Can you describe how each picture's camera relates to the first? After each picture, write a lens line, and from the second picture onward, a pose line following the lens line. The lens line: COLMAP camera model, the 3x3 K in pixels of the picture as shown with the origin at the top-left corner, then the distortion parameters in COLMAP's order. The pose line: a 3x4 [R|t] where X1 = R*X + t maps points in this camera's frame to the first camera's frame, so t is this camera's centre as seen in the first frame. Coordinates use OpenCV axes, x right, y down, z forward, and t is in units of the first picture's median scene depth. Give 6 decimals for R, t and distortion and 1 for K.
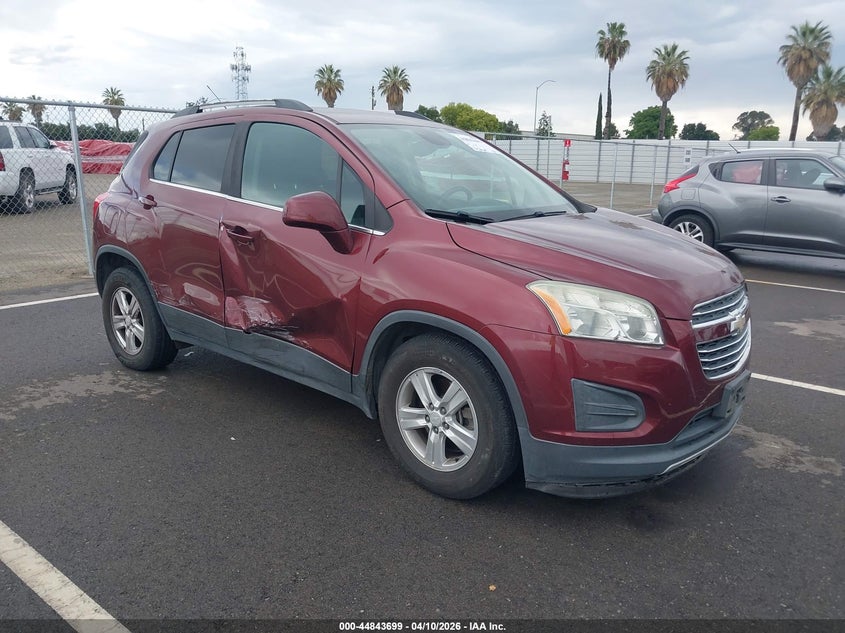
lens RADIAL K [[683.4, 0, 422.5], [0, 683.4, 316.5], [0, 0, 1]] dist [-0.009979, -0.003226]
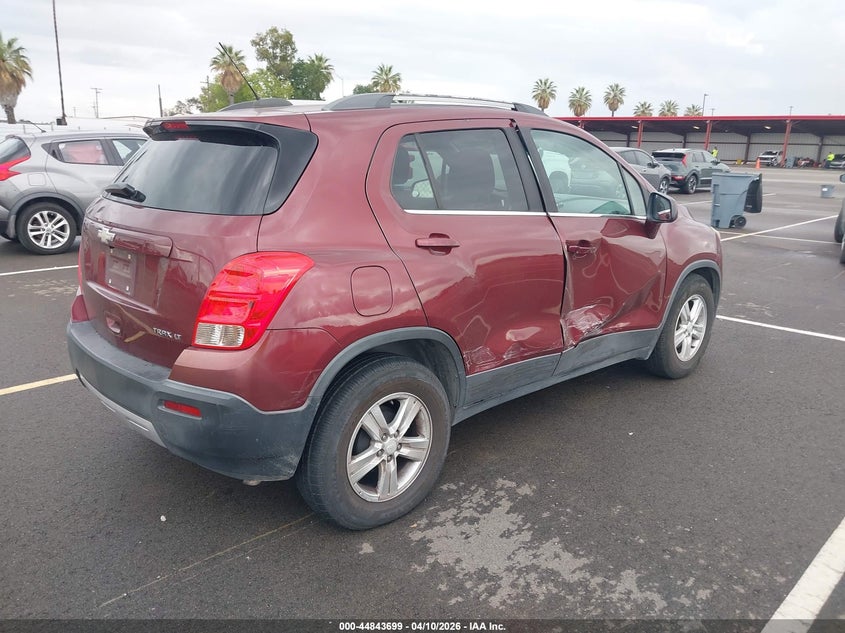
lens RADIAL K [[716.2, 0, 422.5], [0, 716.2, 316.5], [0, 0, 1]] dist [0.004061, 0.000153]
pose [[0.074395, -0.252961, 0.964612, -1.088048], [0.211026, 0.949380, 0.232691, -0.262843], [-0.974645, 0.186248, 0.124010, 0.936820]]
